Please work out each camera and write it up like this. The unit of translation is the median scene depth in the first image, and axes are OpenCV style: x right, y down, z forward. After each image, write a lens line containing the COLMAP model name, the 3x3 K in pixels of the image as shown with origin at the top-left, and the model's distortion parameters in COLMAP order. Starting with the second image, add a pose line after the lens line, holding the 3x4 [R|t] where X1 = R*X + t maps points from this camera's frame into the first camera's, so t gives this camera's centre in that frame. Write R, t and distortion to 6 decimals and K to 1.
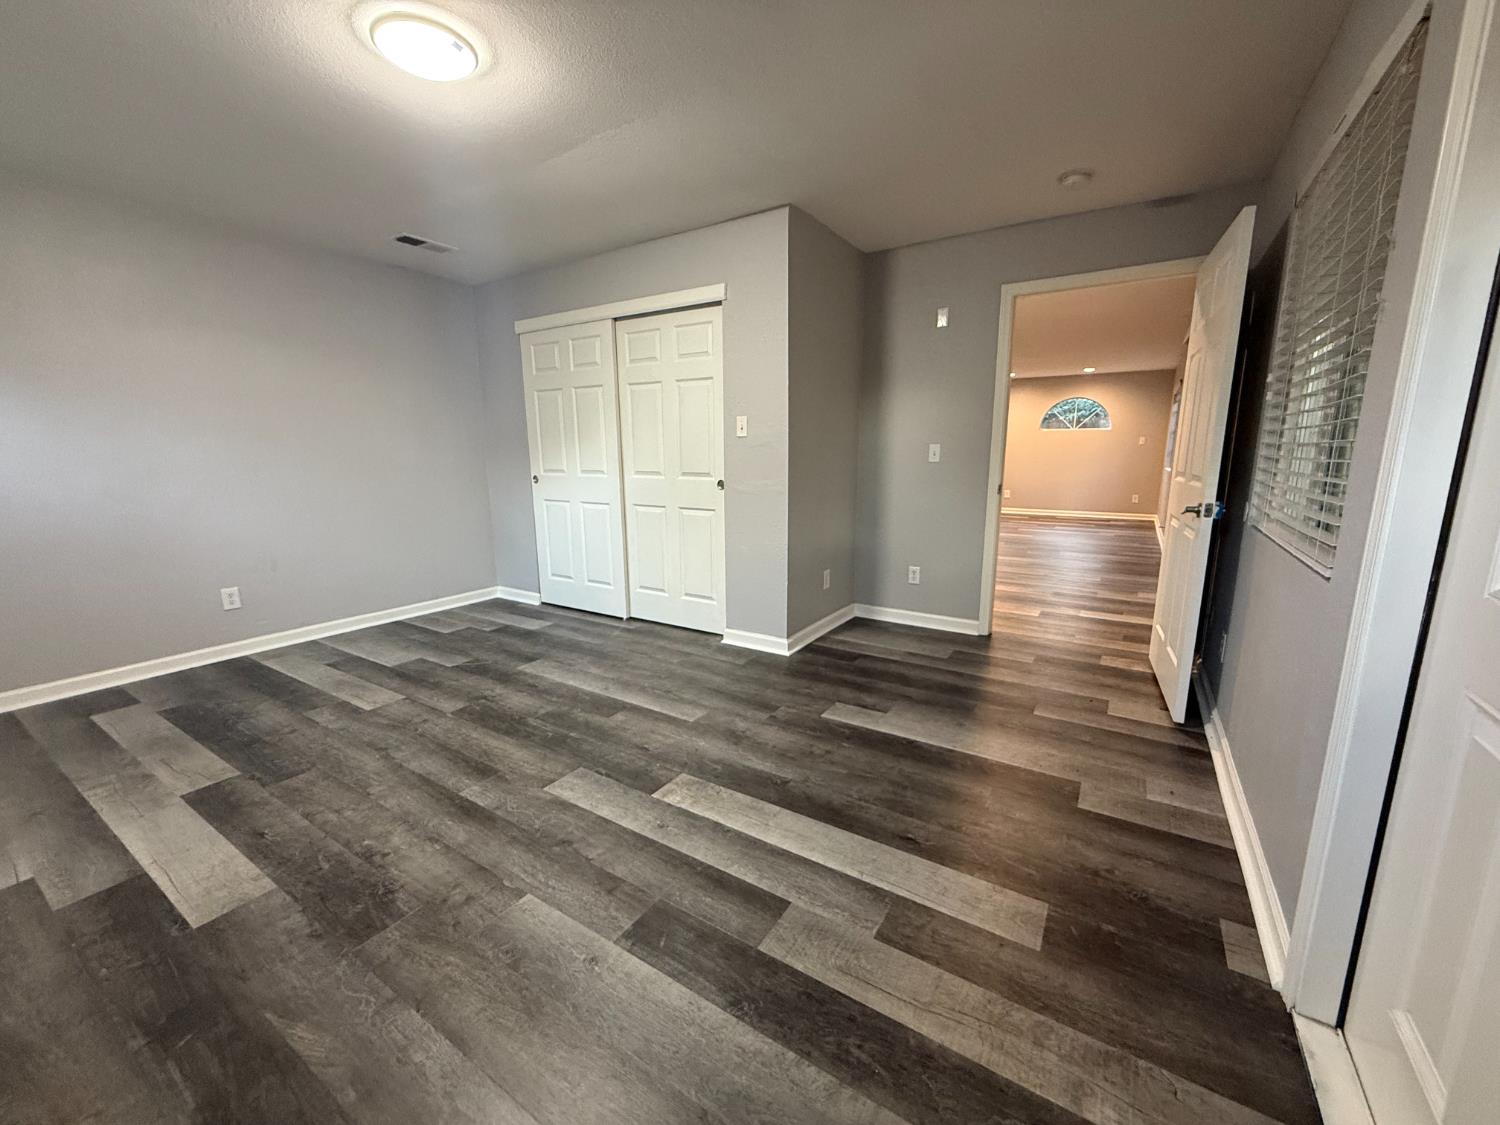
lens RADIAL K [[597.0, 0, 747.6], [0, 597.0, 562.7], [0, 0, 1]] dist [0.000538, -0.000515]
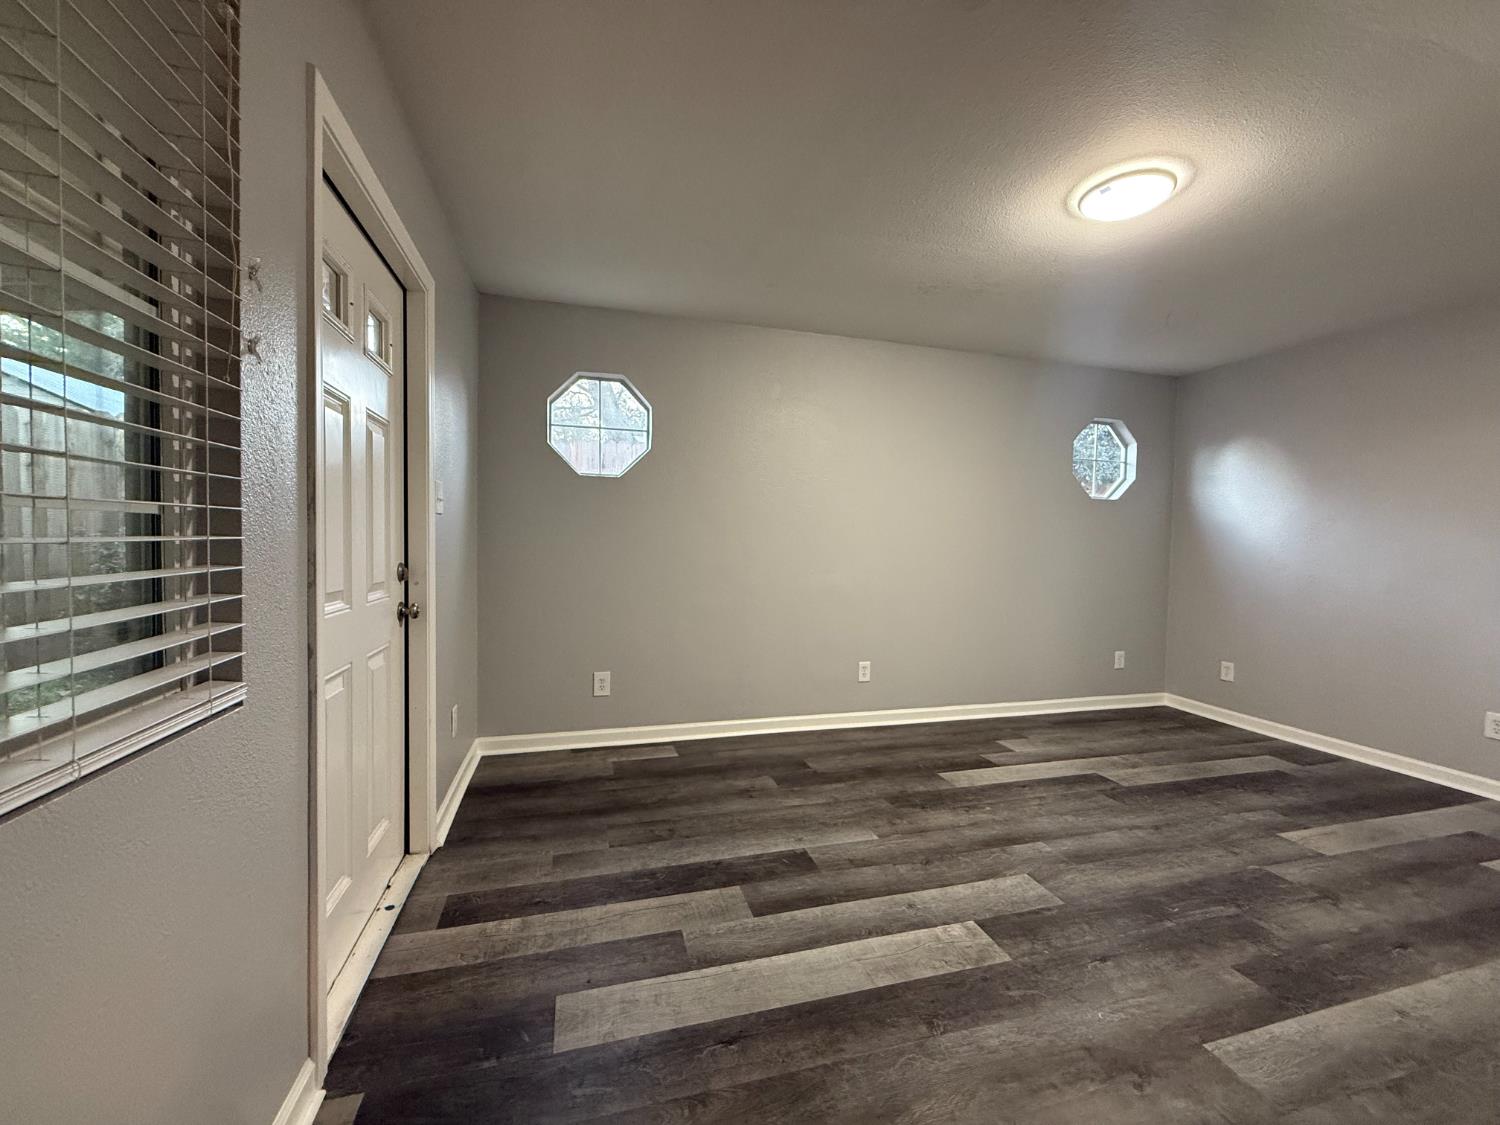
lens RADIAL K [[597.0, 0, 747.6], [0, 597.0, 562.7], [0, 0, 1]] dist [0.000538, -0.000515]
pose [[-0.663509, 0.018918, -0.747929, 0.764051], [-0.154476, 0.974676, 0.161693, -0.236685], [0.732047, 0.222822, -0.643784, 1.289533]]
